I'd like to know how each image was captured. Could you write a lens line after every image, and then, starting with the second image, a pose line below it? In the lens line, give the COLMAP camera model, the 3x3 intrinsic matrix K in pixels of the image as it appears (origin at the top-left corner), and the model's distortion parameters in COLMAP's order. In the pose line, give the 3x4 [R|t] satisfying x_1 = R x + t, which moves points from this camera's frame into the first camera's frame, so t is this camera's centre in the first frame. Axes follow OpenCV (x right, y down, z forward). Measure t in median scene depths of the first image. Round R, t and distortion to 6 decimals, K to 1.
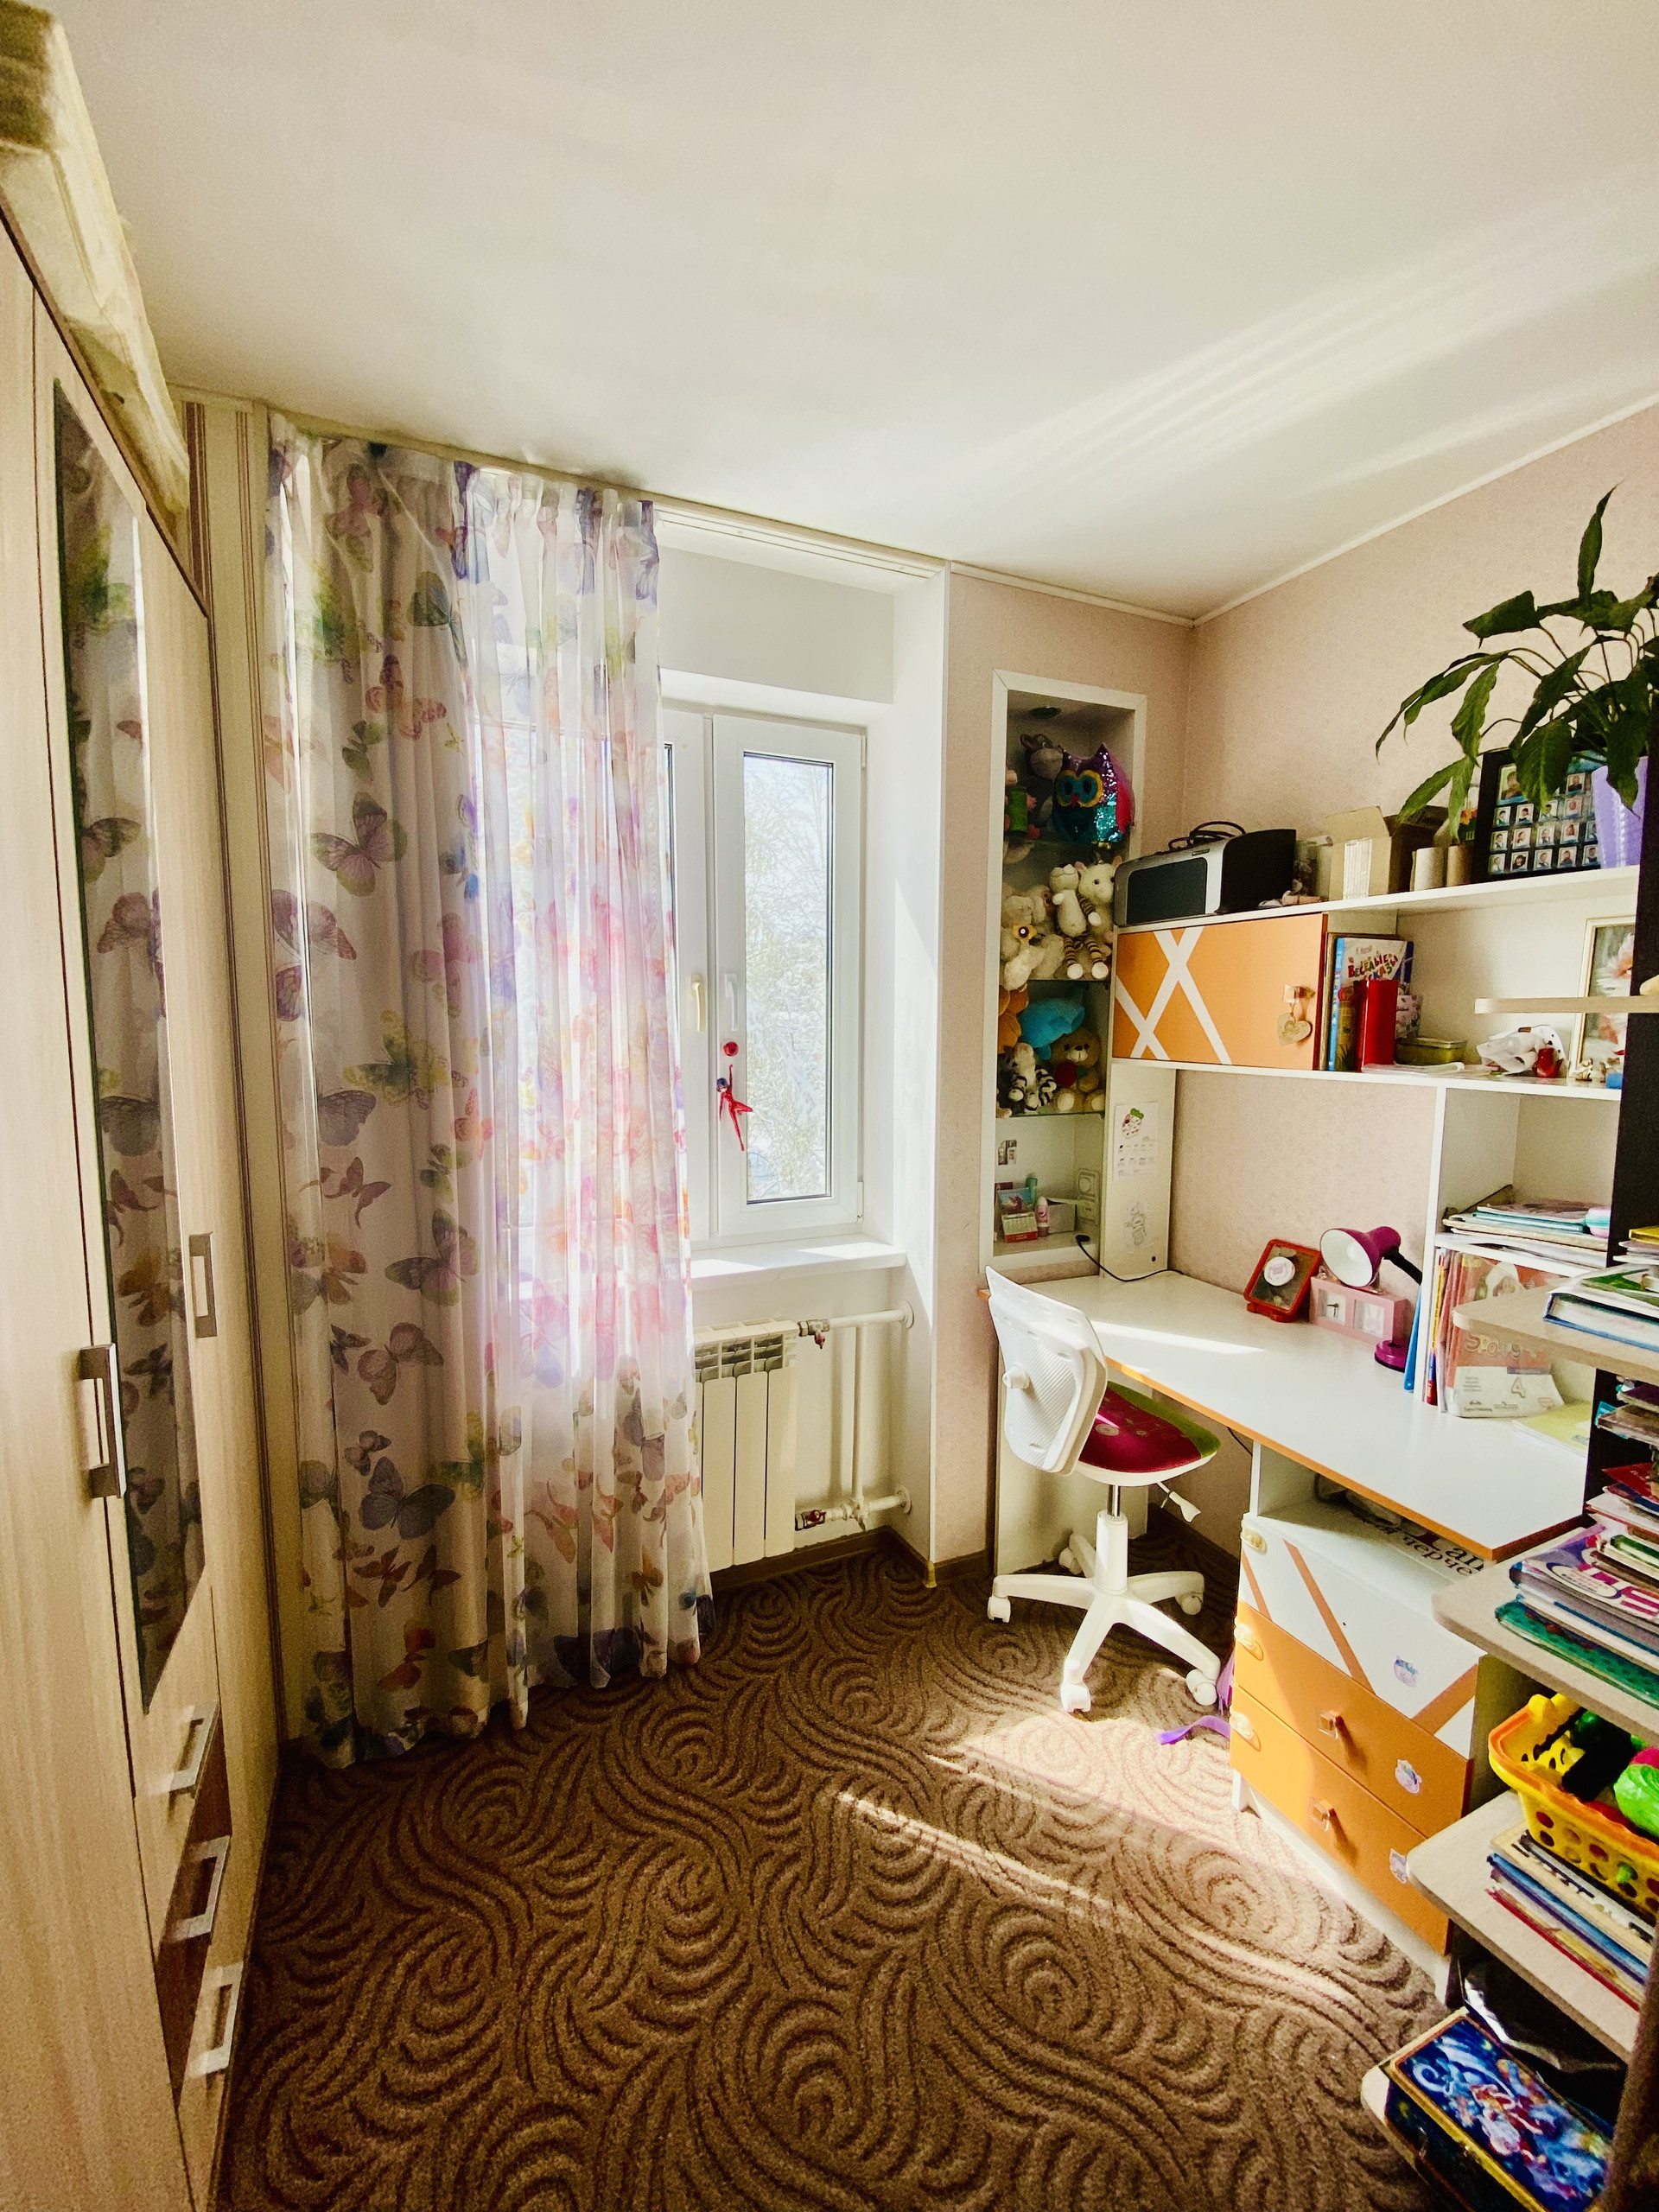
lens RADIAL K [[927.3, 0, 829.5], [0, 927.3, 1106.0], [0, 0, 1]] dist [0.000560, -0.019989]
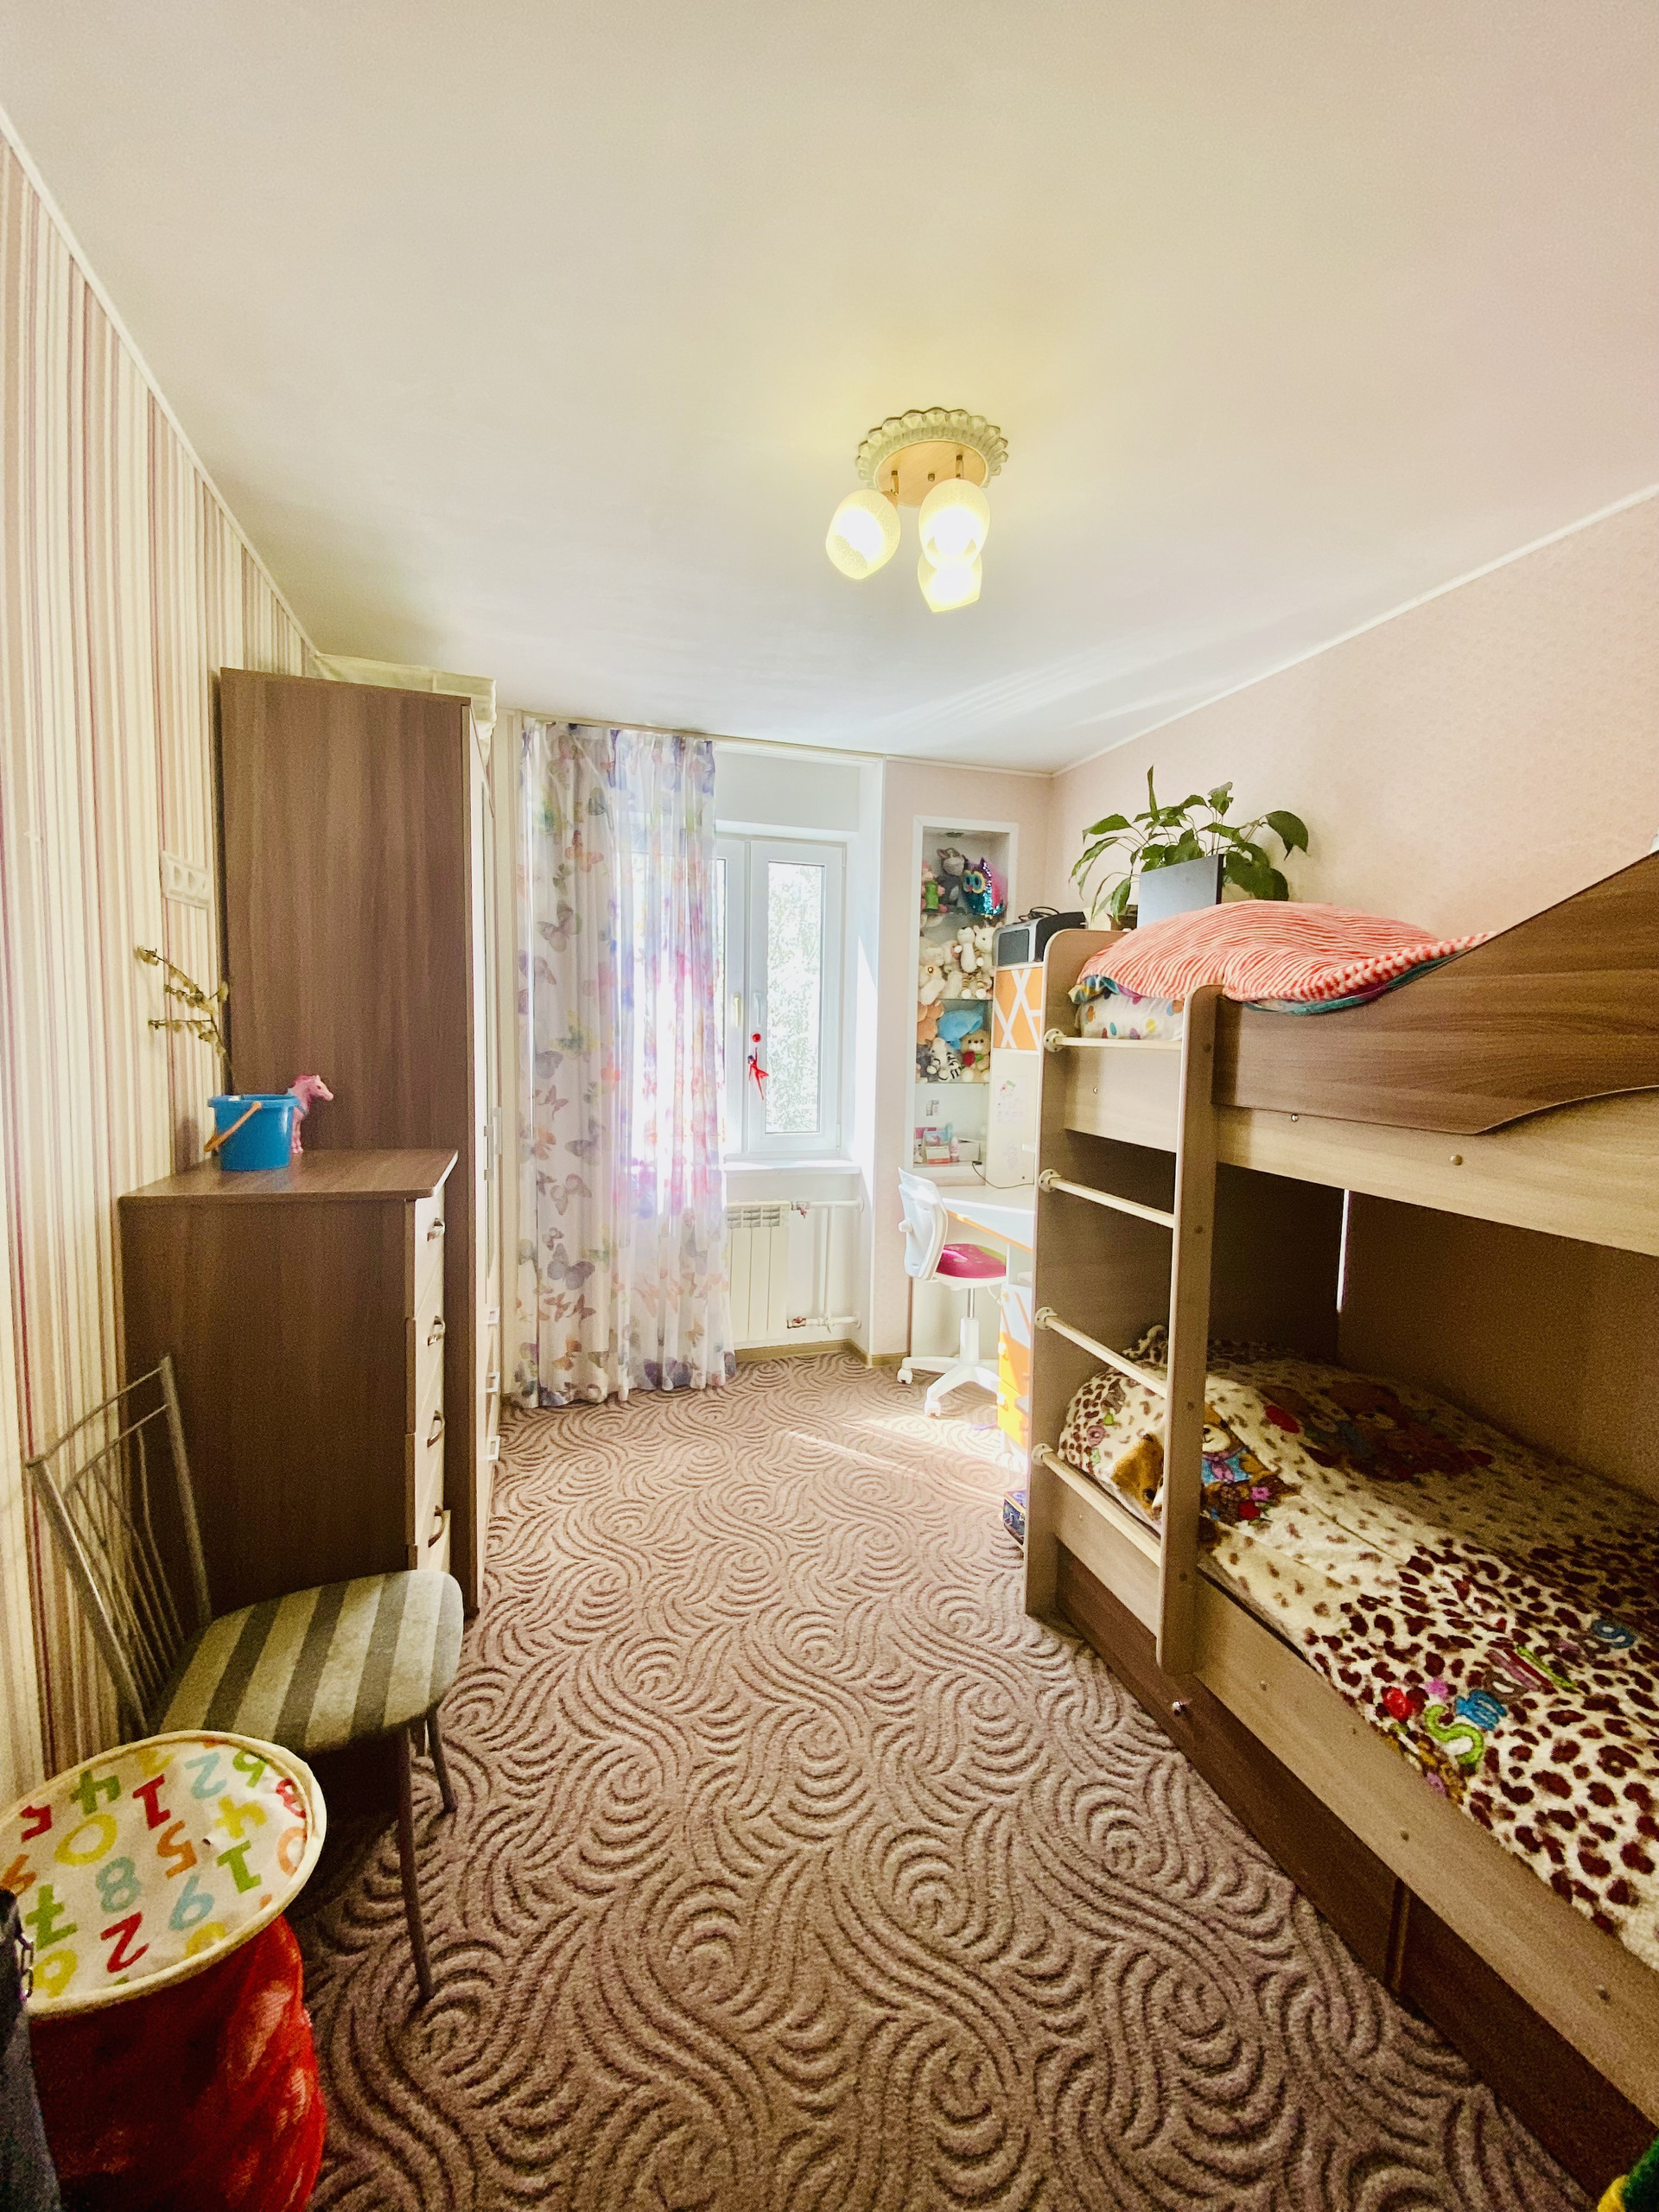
lens RADIAL K [[901.7, 0, 822.6], [0, 901.7, 1101.1], [0, 0, 1]] dist [0.030947, -0.024194]
pose [[0.994289, 0.024275, -0.103923, 0.223047], [-0.025862, 0.999568, -0.013954, 0.087777], [0.103540, 0.016562, 0.994487, -0.735389]]
